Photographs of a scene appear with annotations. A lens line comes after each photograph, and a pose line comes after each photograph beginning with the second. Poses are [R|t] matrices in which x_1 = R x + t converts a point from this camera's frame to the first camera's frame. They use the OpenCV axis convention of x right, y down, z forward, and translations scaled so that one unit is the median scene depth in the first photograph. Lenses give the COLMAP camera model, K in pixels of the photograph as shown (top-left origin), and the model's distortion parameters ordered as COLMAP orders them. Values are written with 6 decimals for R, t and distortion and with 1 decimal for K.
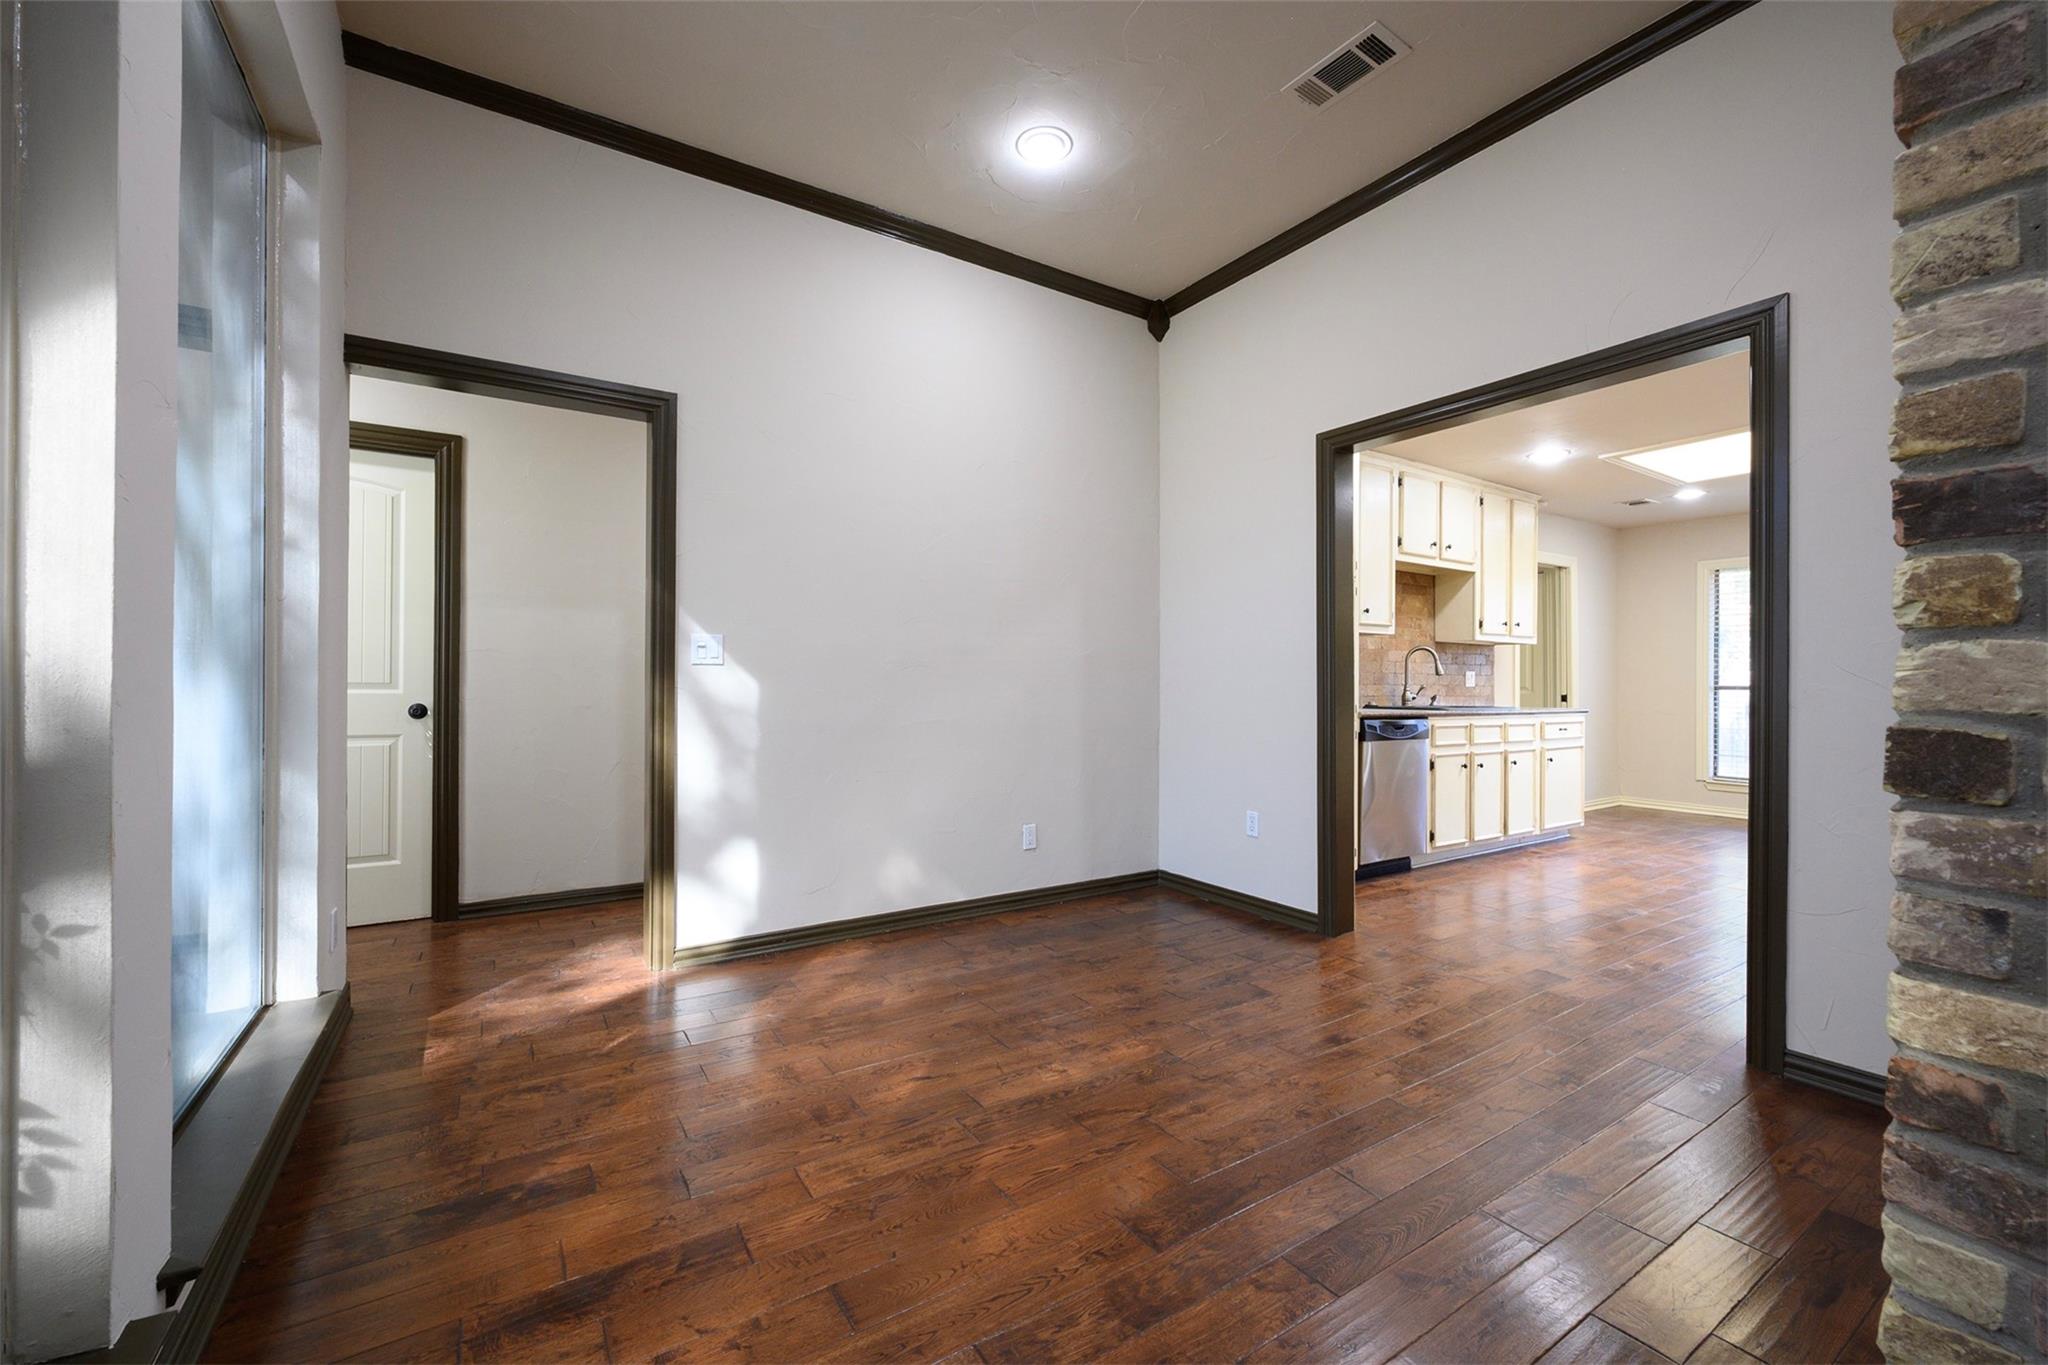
lens RADIAL K [[808.5, 0, 1021.6], [0, 808.5, 684.2], [0, 0, 1]] dist [0.001391, 0.000129]
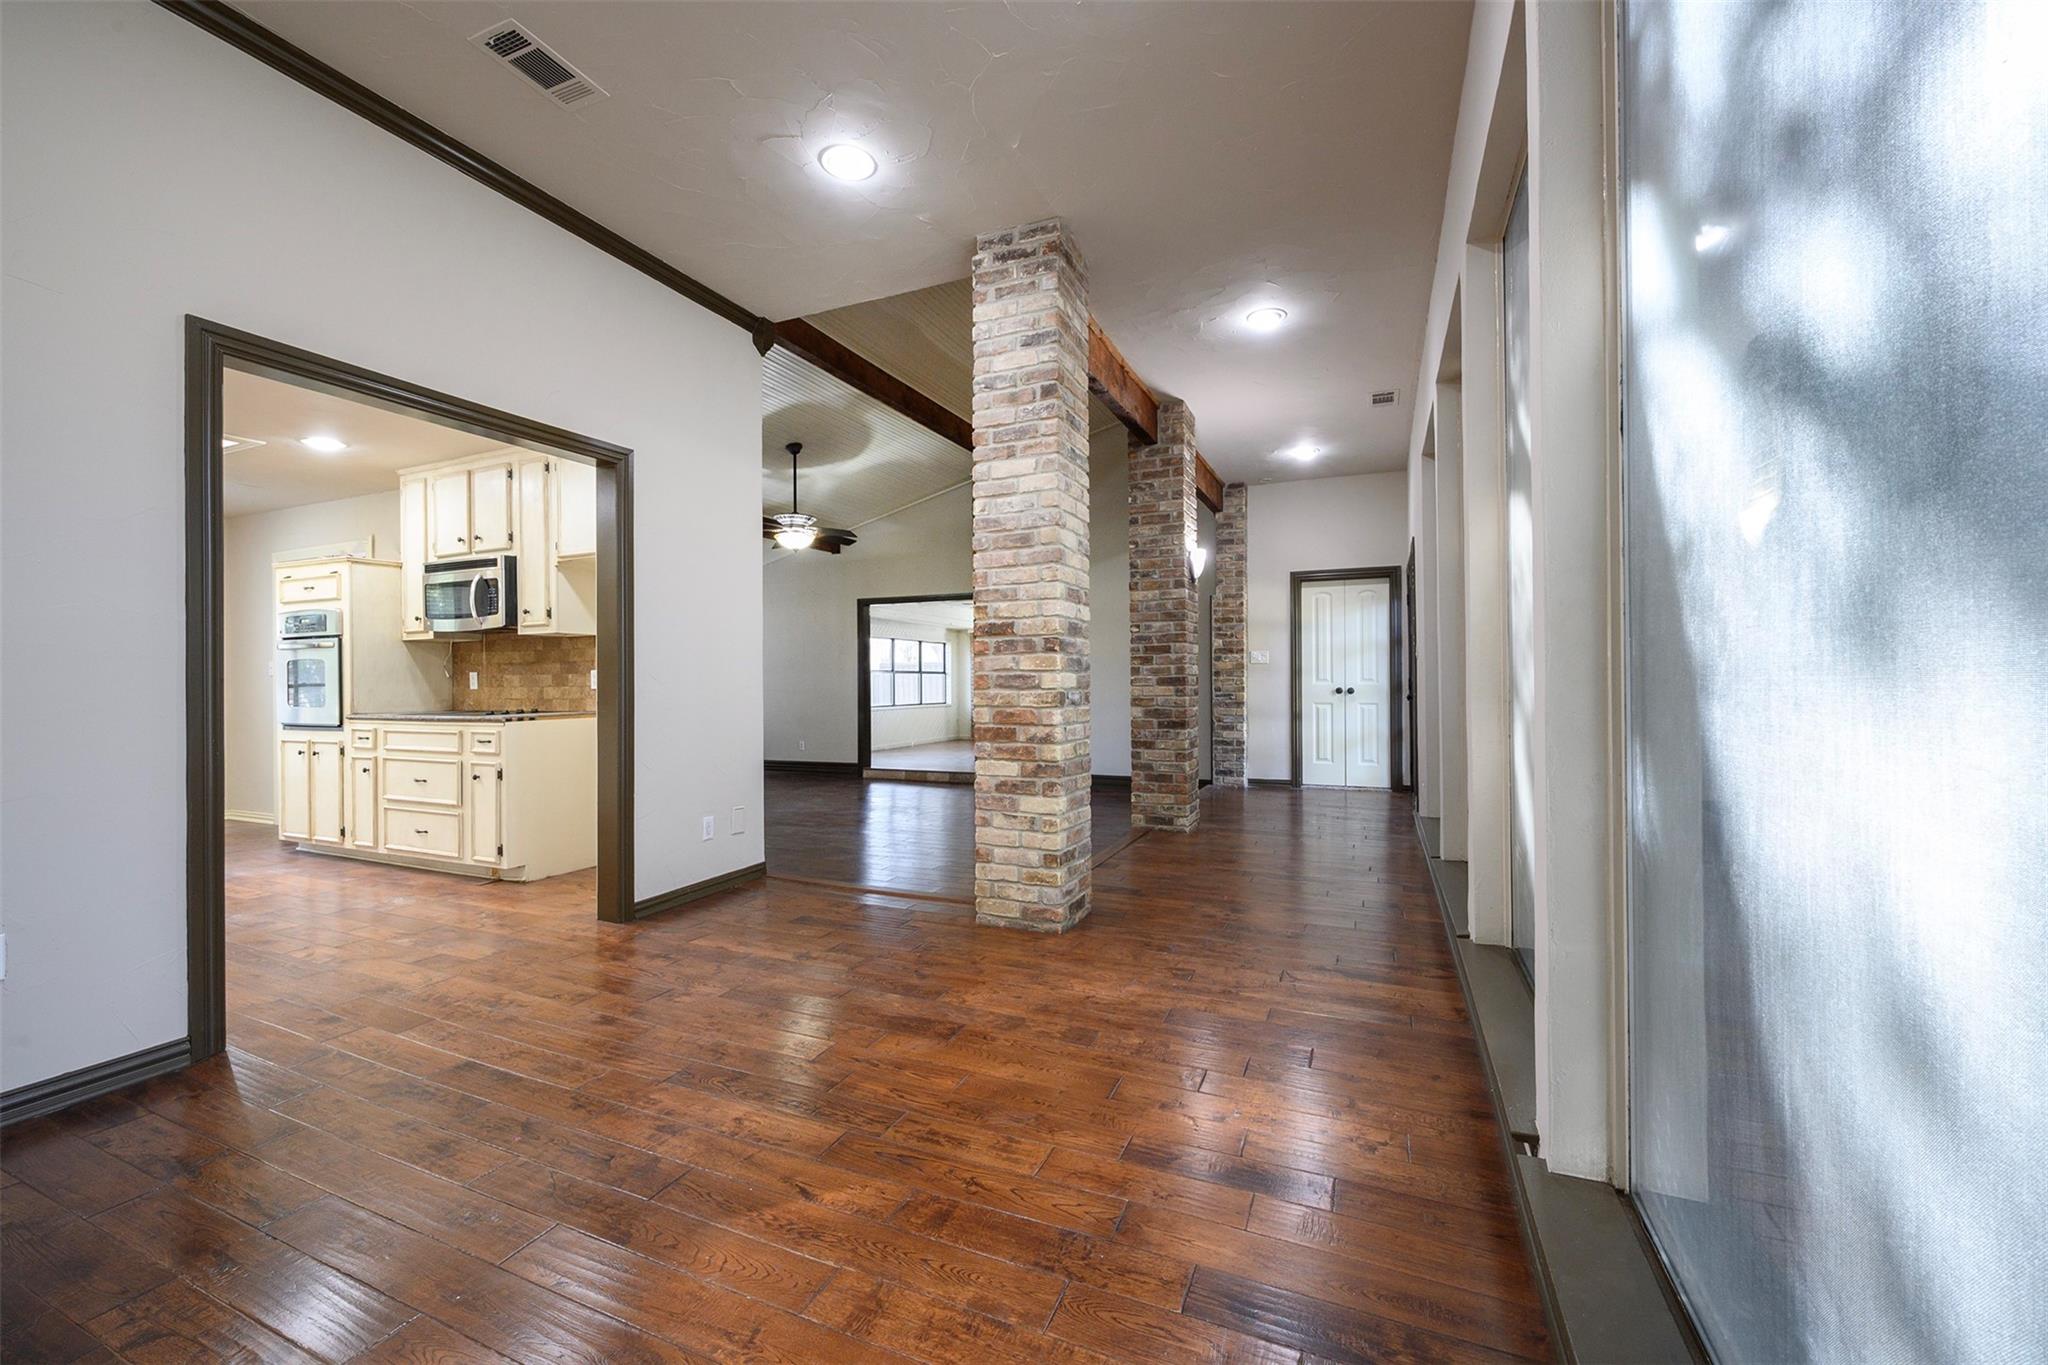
lens RADIAL K [[808.5, 0, 1020.1], [0, 808.5, 681.0], [0, 0, 1]] dist [0.001391, 0.000129]
pose [[-0.553232, 0.001277, 0.833026, -0.971018], [0.004029, 0.999991, 0.001143, -0.006012], [-0.833018, 0.003988, -0.553232, 1.381948]]
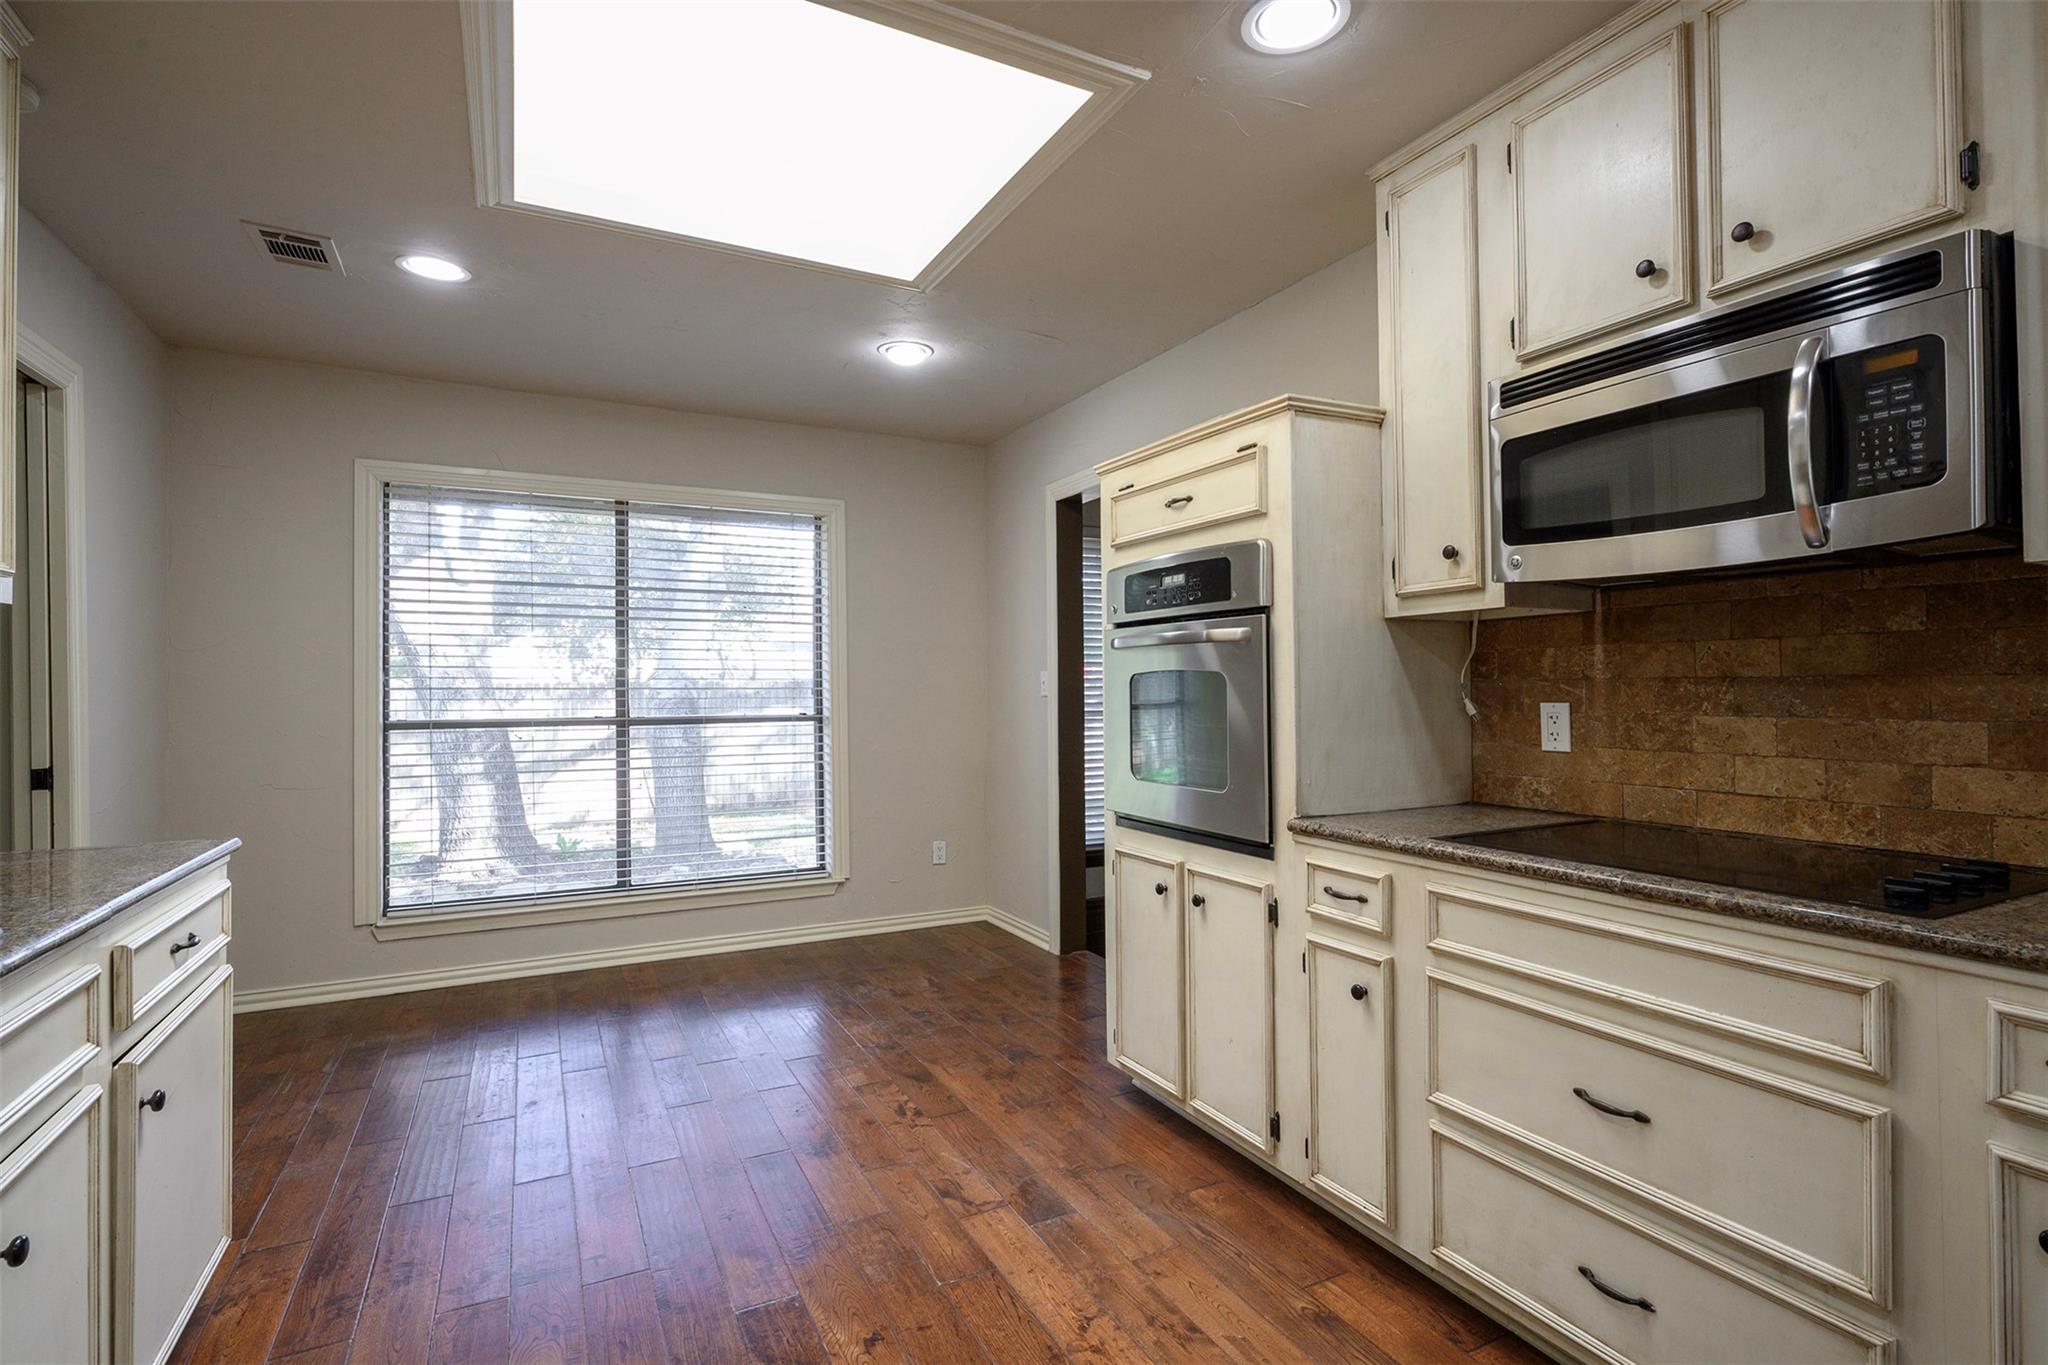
lens RADIAL K [[962.1, 0, 1020.0], [0, 962.1, 677.8], [0, 0, 1]] dist [-0.001502, -0.000077]
pose [[0.089787, 0.003961, 0.995953, 0.290152], [0.004904, 0.999978, -0.004419, -0.042941], [-0.995949, 0.005281, 0.089765, 1.716269]]
